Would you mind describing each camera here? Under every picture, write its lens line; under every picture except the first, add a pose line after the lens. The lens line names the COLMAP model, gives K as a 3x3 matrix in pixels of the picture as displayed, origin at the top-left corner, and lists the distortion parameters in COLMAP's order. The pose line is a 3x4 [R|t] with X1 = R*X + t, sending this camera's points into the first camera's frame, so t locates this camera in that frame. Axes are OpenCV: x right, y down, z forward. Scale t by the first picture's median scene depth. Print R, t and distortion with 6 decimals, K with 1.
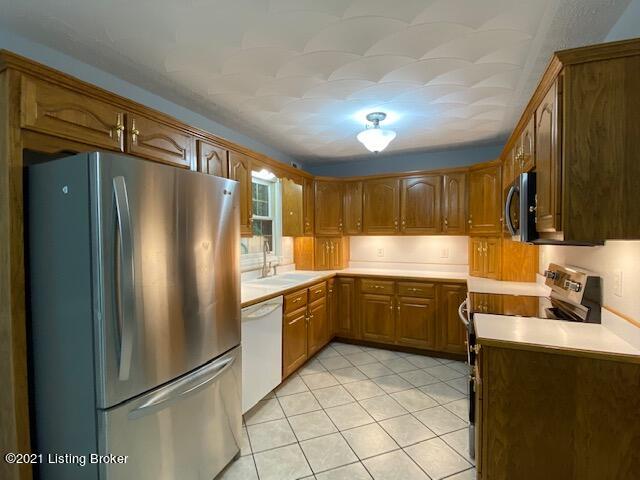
lens RADIAL K [[305.3, 0, 320.0], [0, 305.3, 240.0], [0, 0, 1]] dist [0.000225, -0.000343]
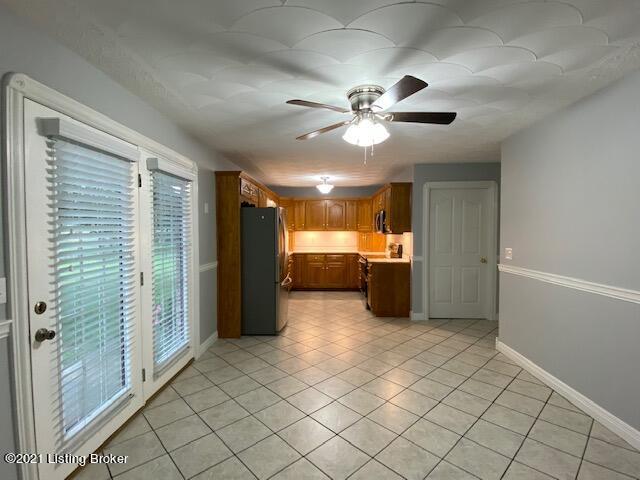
lens RADIAL K [[305.3, 0, 320.0], [0, 305.3, 240.0], [0, 0, 1]] dist [0.000225, -0.000343]
pose [[0.918440, -0.009962, 0.395434, -0.611551], [0.004188, 0.999872, 0.015463, 0.011382], [-0.395537, -0.012546, 0.918364, -0.860796]]
